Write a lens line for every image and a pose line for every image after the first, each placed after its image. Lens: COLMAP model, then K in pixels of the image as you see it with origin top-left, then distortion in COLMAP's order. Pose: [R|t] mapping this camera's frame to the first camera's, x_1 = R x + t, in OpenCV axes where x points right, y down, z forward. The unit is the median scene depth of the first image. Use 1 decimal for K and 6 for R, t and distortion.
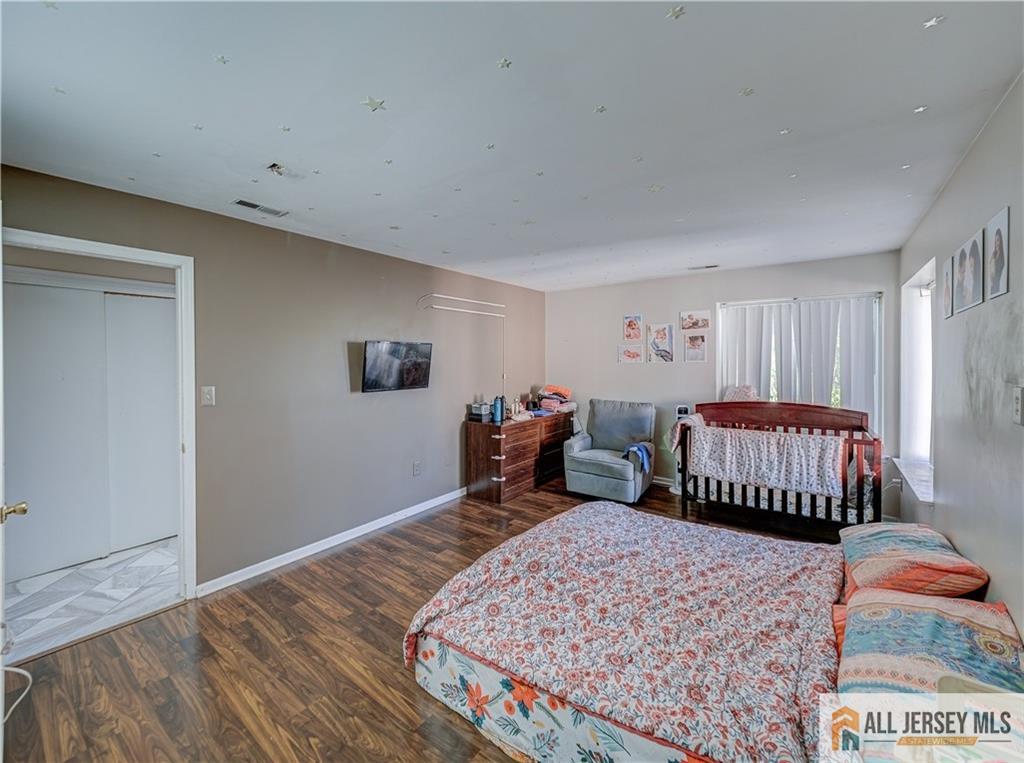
lens RADIAL K [[405.5, 0, 486.0], [0, 405.5, 362.4], [0, 0, 1]] dist [0.000949, -0.000416]
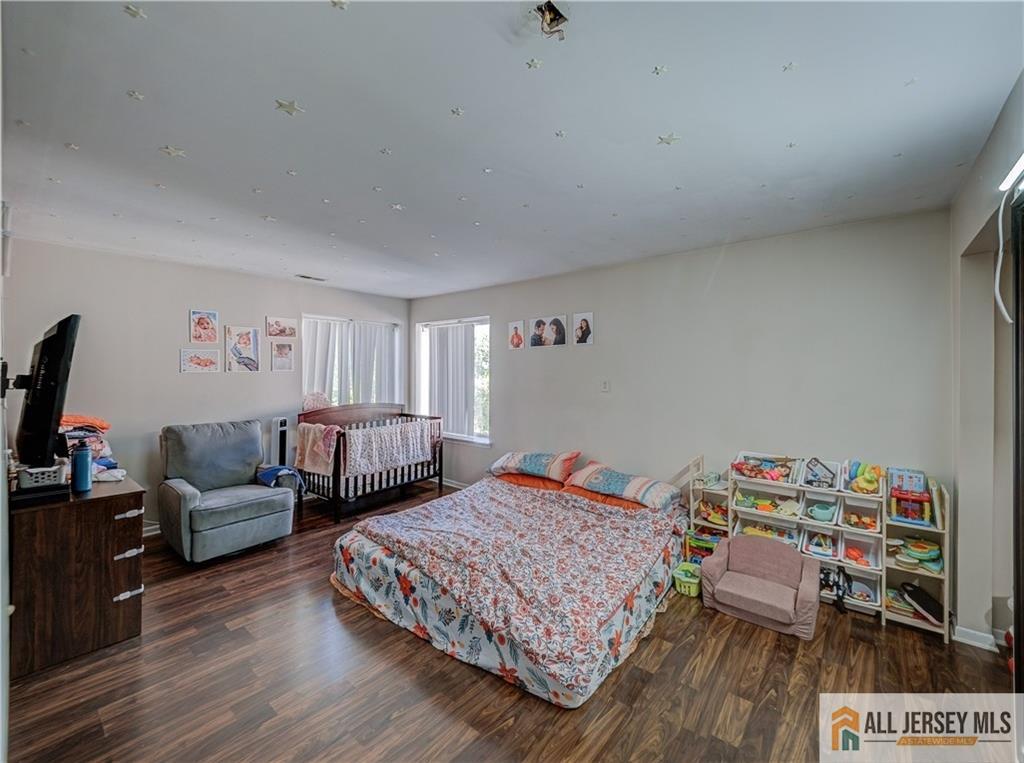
lens RADIAL K [[405.5, 0, 510.4], [0, 405.5, 374.5], [0, 0, 1]] dist [0.000949, -0.000416]
pose [[0.036453, -0.011177, 0.999273, -0.459447], [0.001493, 0.999937, 0.011130, -0.003290], [-0.999334, 0.001087, 0.036467, 0.462607]]
